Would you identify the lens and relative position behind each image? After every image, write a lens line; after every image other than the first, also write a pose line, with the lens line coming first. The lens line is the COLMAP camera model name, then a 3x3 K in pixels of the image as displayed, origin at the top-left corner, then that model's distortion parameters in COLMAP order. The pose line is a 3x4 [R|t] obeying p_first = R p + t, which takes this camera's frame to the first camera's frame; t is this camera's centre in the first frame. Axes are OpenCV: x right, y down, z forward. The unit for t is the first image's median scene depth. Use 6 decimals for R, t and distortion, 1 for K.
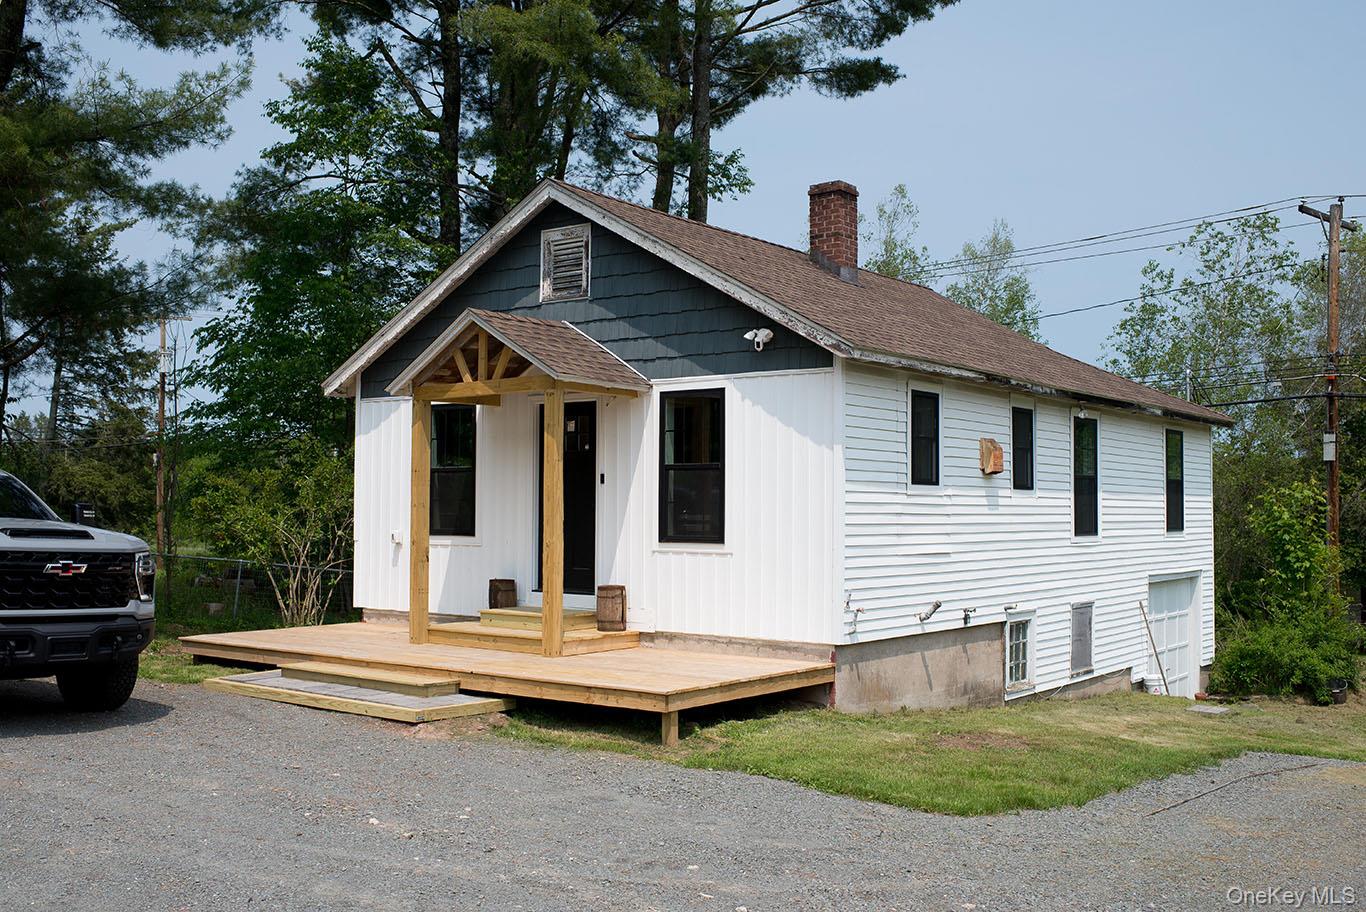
lens RADIAL K [[1398.0, 0, 692.3], [0, 1398.0, 446.9], [0, 0, 1]] dist [-0.065826, 0.000000]
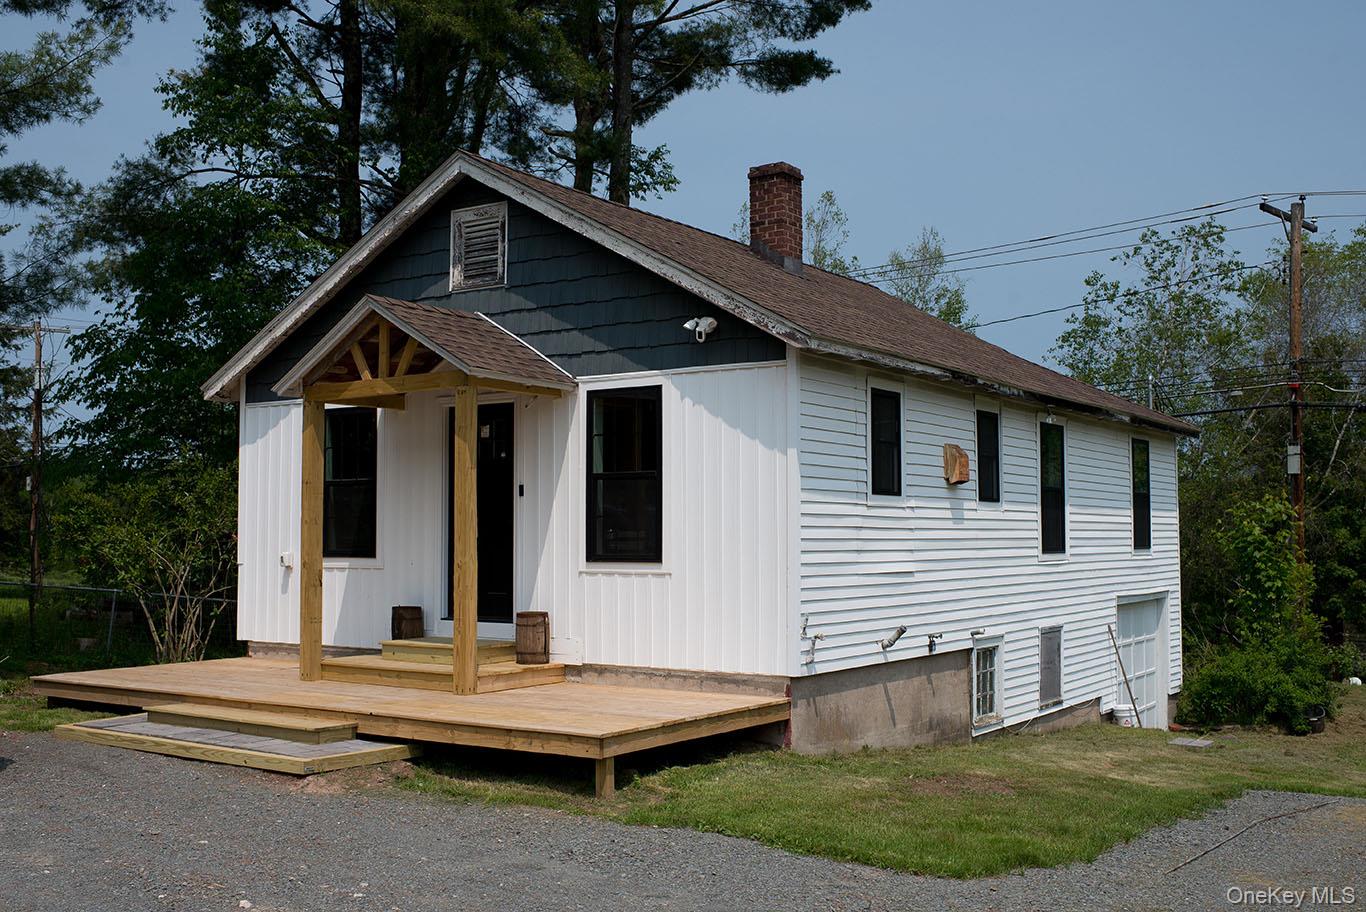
lens RADIAL K [[1398.0, 0, 679.5], [0, 1398.0, 460.9], [0, 0, 1]] dist [-0.065826, 0.000000]
pose [[0.998472, -0.004450, 0.055088, -0.012354], [0.005182, 0.999900, -0.013145, 0.014788], [-0.055024, 0.013410, 0.998395, 0.107572]]
